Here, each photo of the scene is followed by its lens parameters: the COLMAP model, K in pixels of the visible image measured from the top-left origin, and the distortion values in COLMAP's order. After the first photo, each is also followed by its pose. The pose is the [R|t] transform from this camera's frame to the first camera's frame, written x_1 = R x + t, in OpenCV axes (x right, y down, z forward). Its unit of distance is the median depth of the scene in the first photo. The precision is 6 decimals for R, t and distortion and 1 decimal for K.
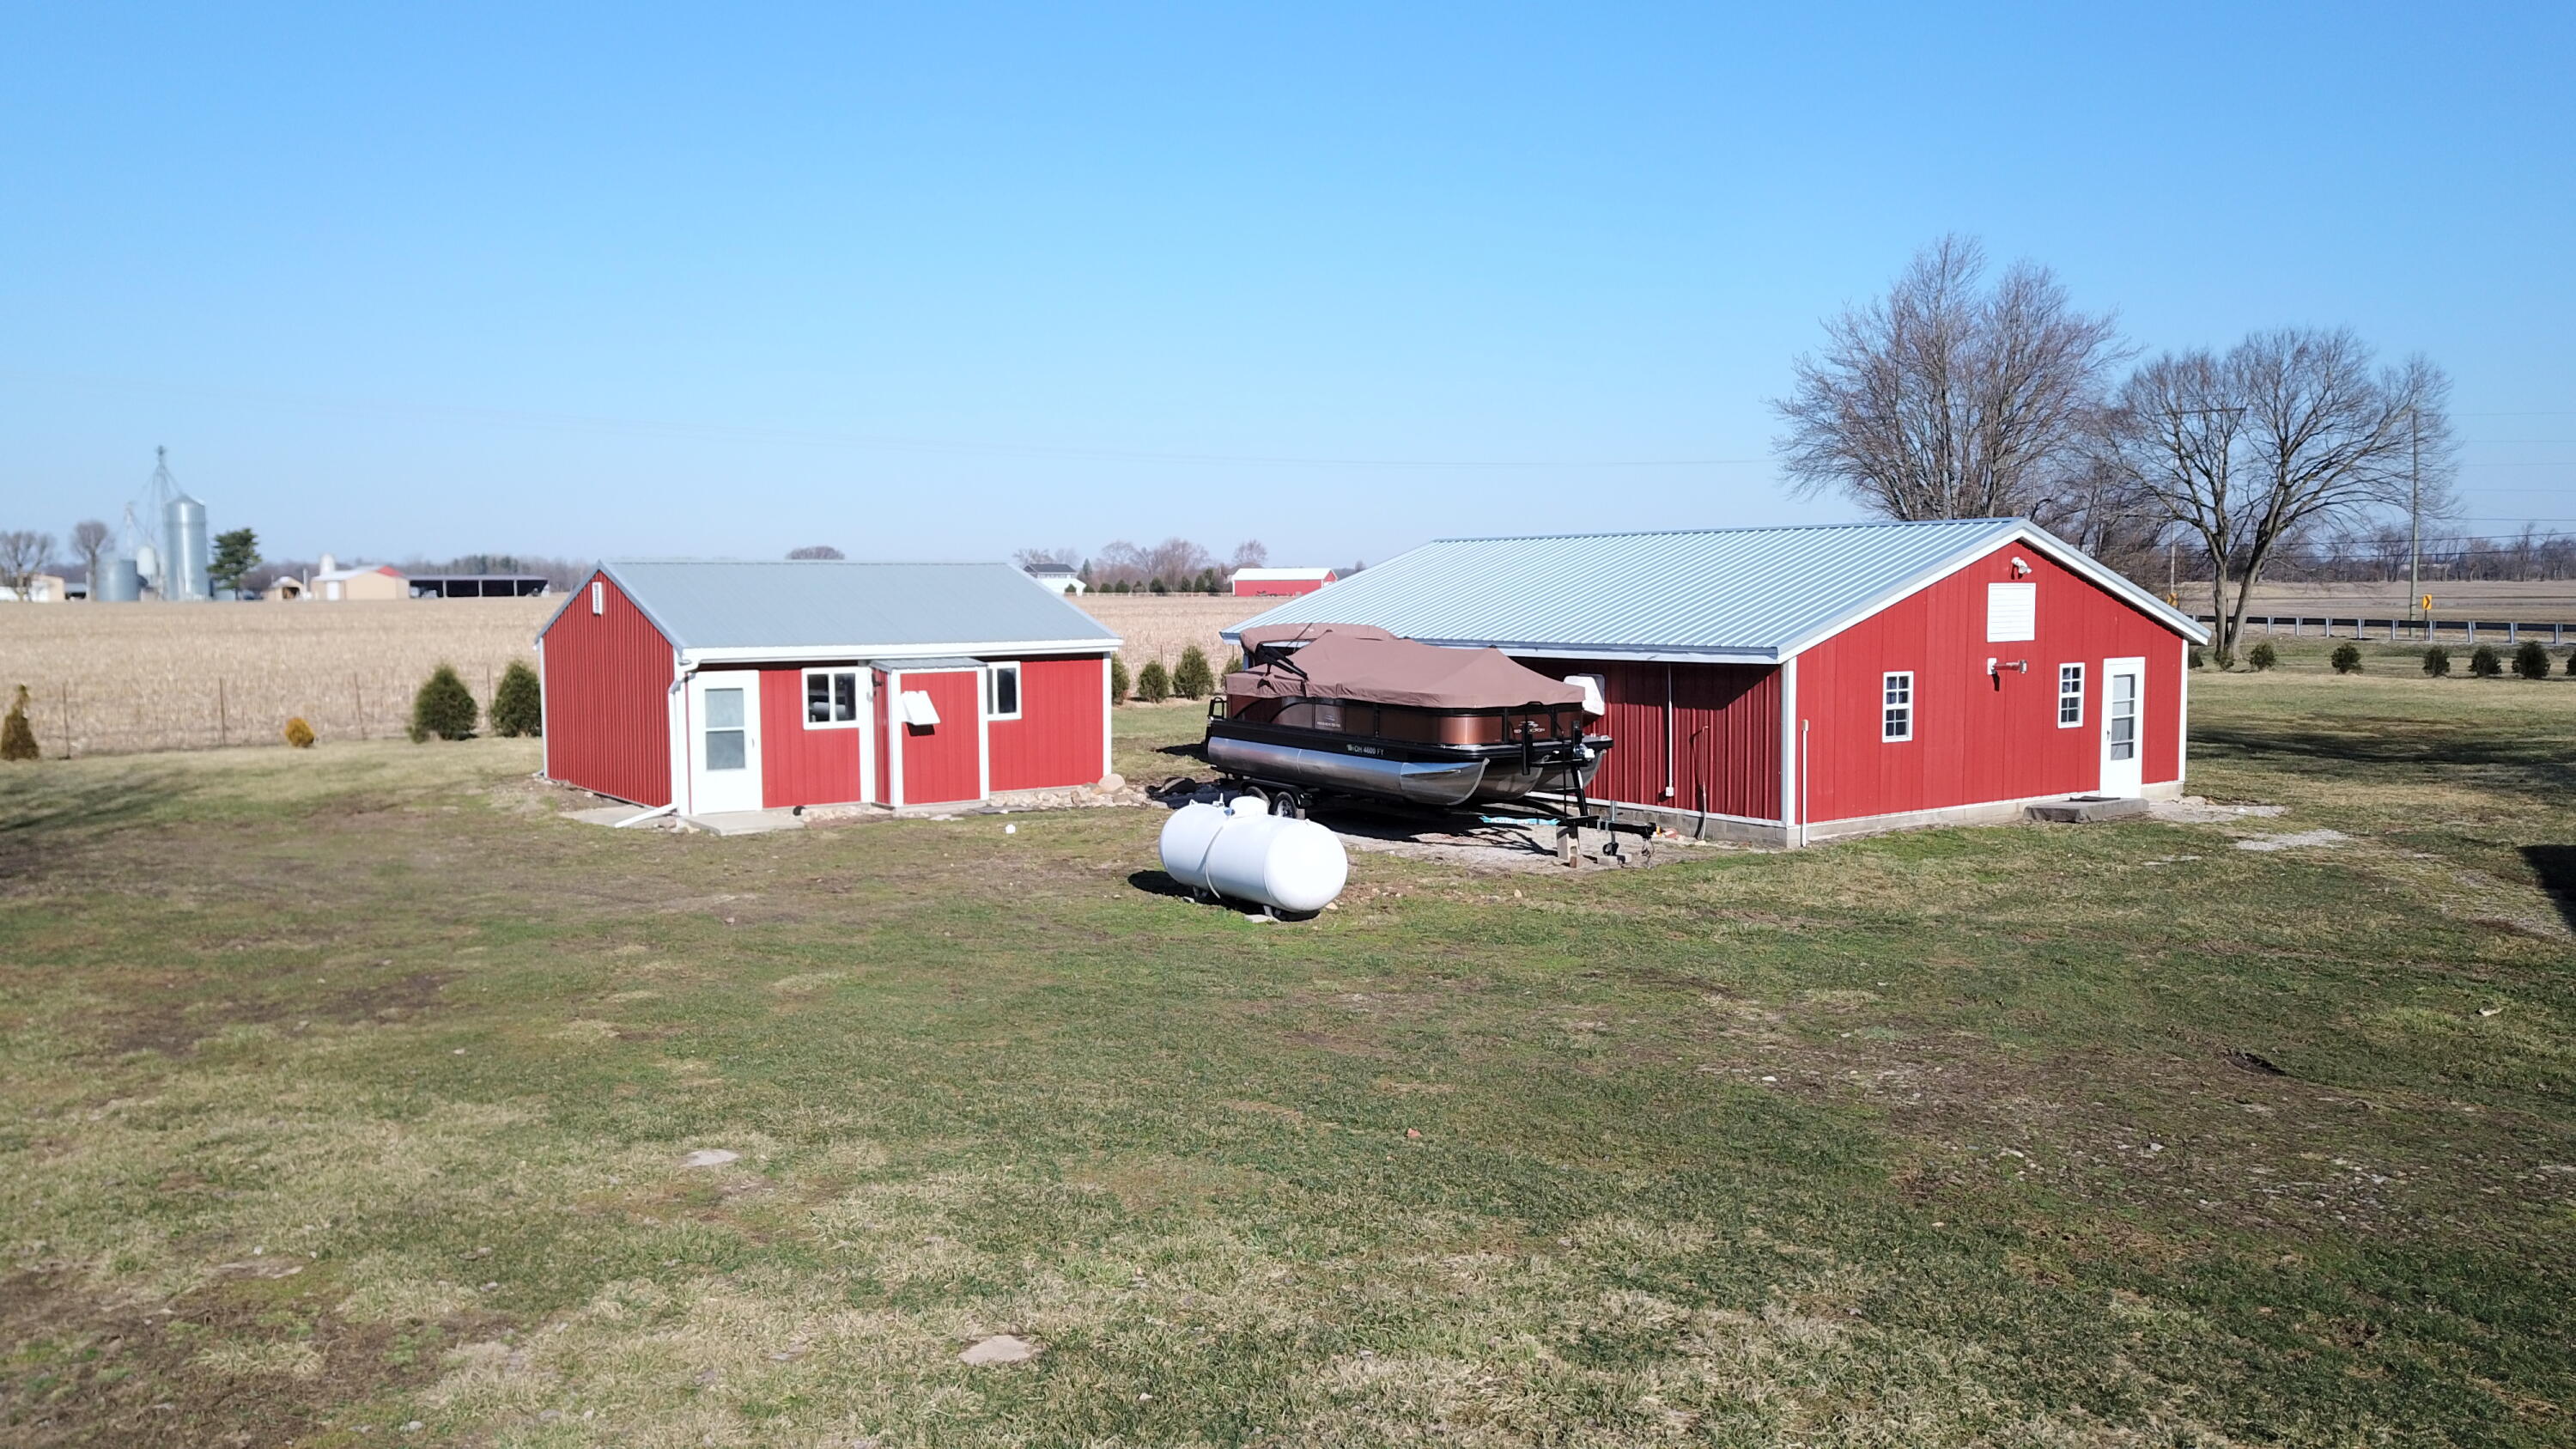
lens RADIAL K [[1963.7, 0, 1278.0], [0, 1963.7, 773.8], [0, 0, 1]] dist [0.033166, -0.028652]
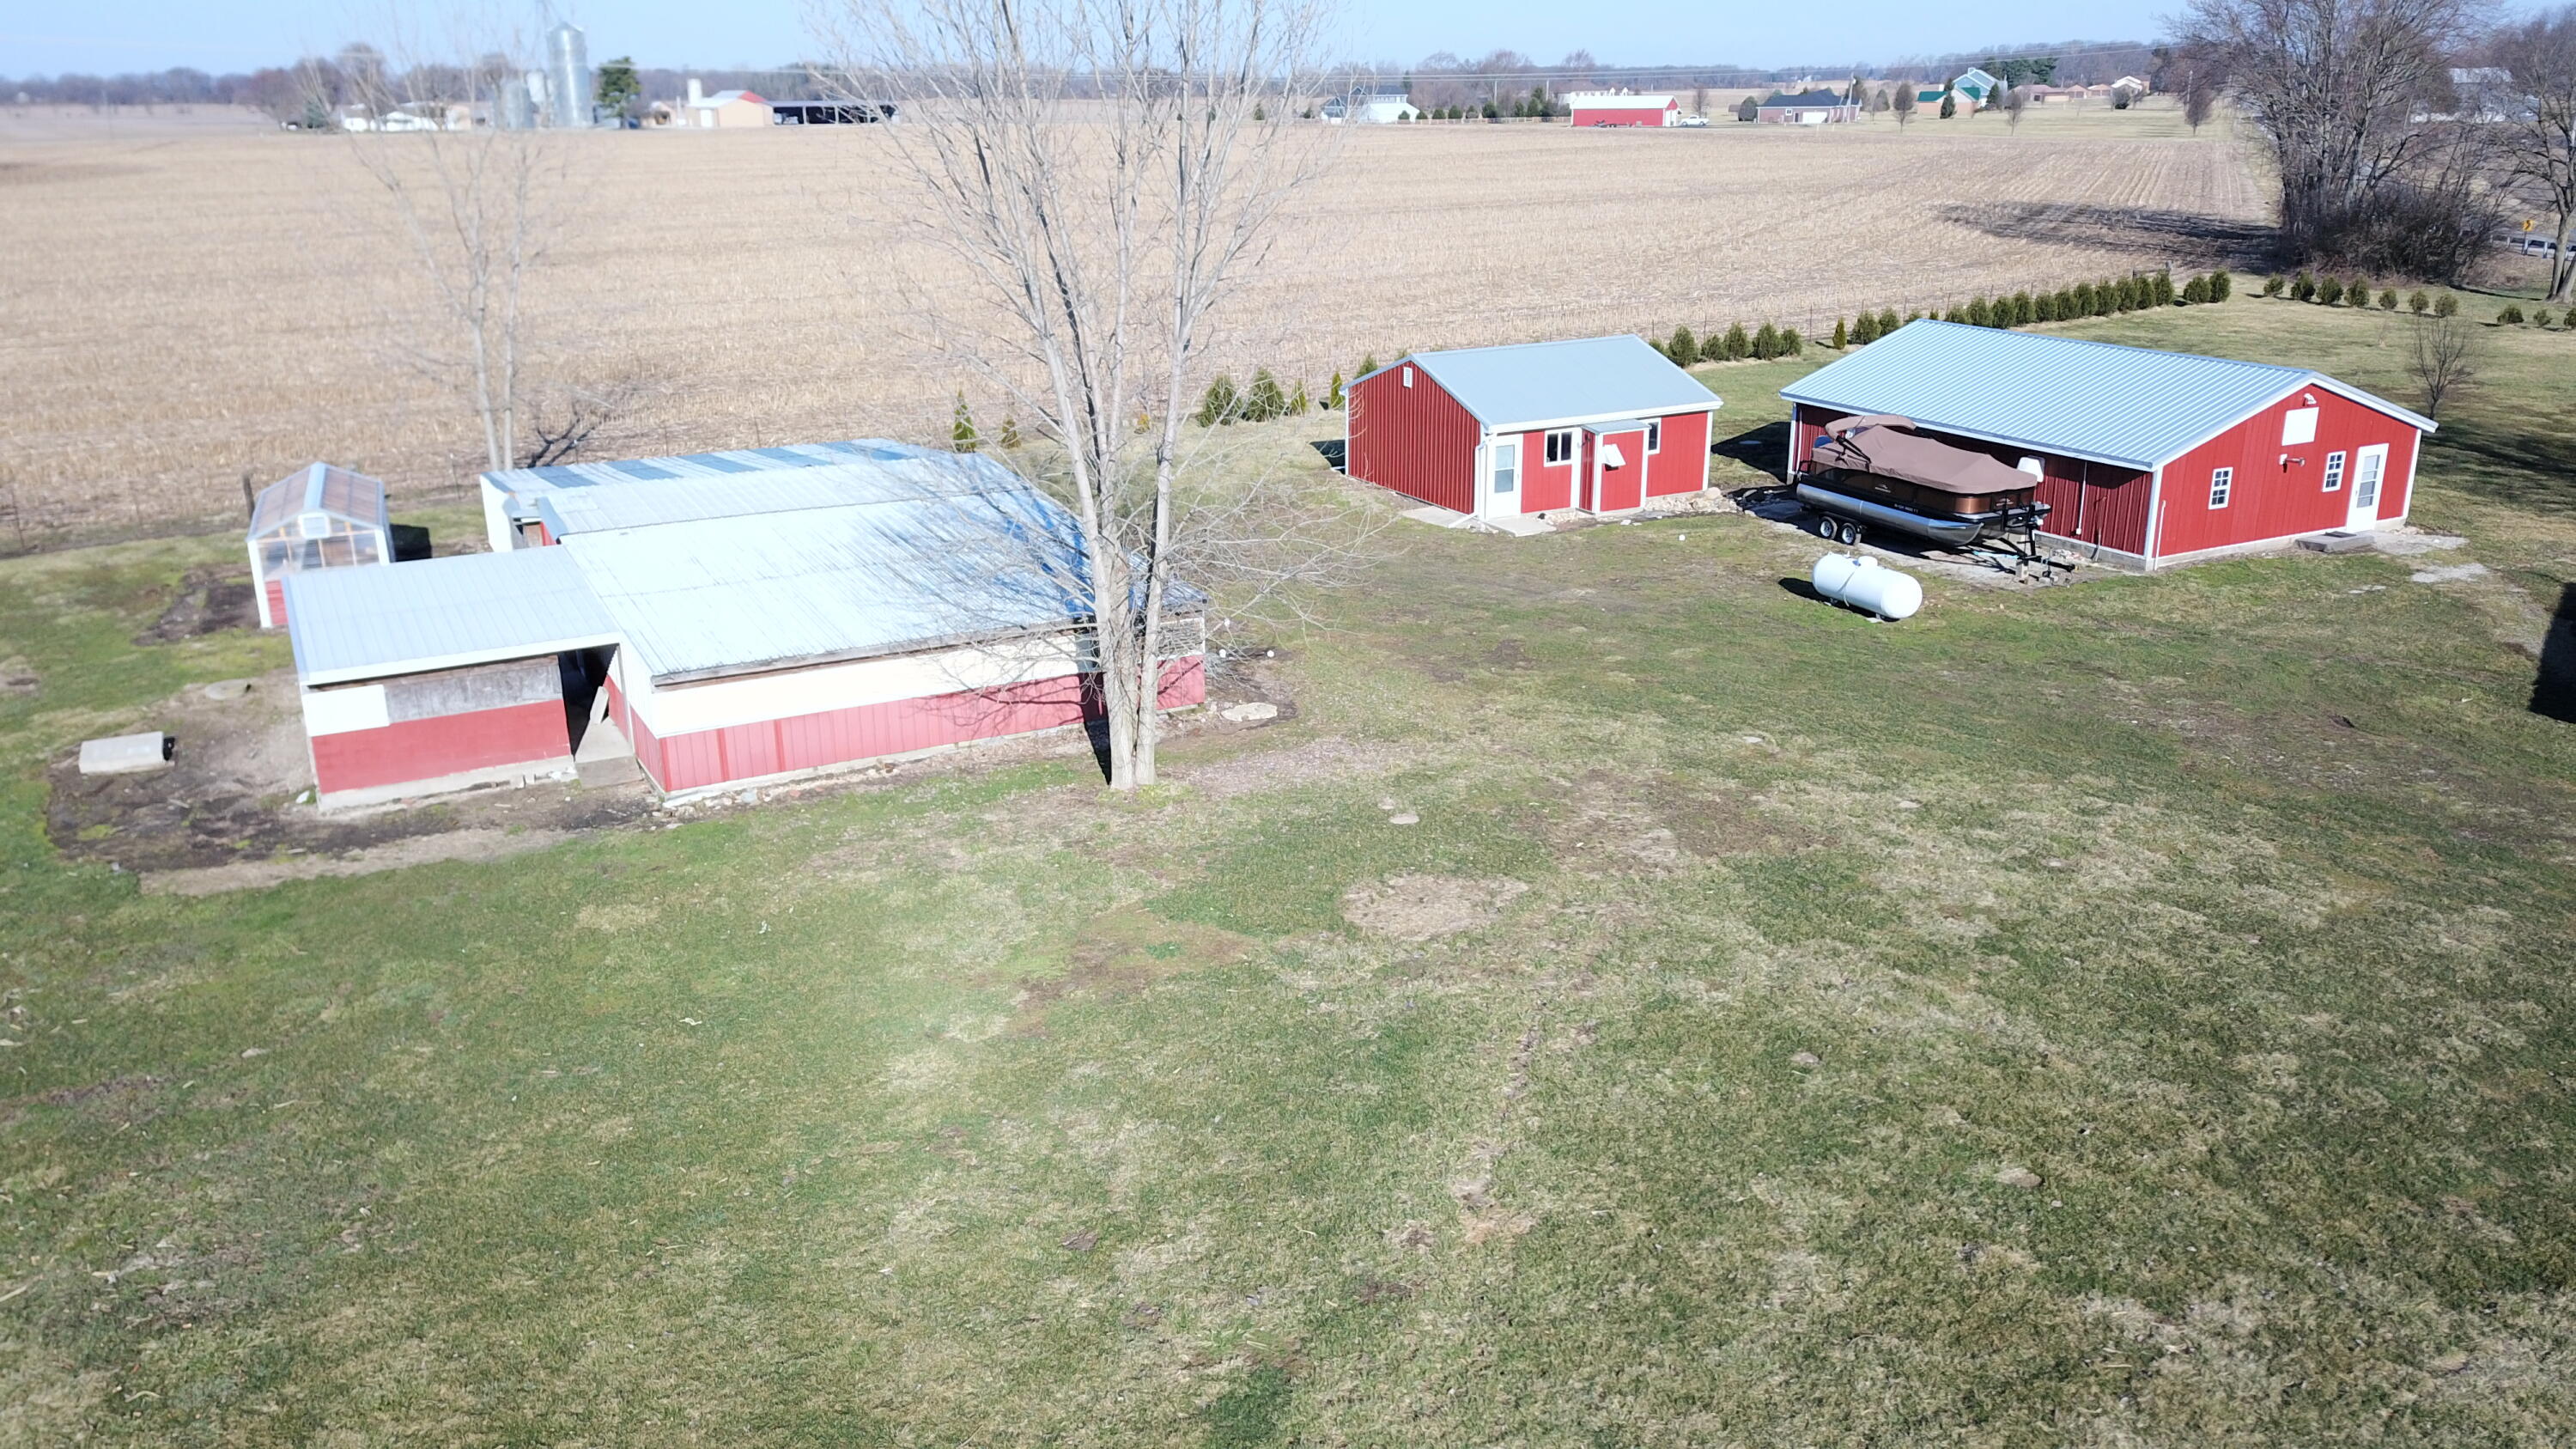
lens RADIAL K [[1963.7, 0, 1282.6], [0, 1963.7, 732.6], [0, 0, 1]] dist [0.033166, -0.028652]
pose [[0.989410, 0.039827, -0.139574, -0.255505], [-0.007736, 0.974720, 0.223295, -0.207406], [0.144938, -0.219851, 0.964706, -0.858438]]
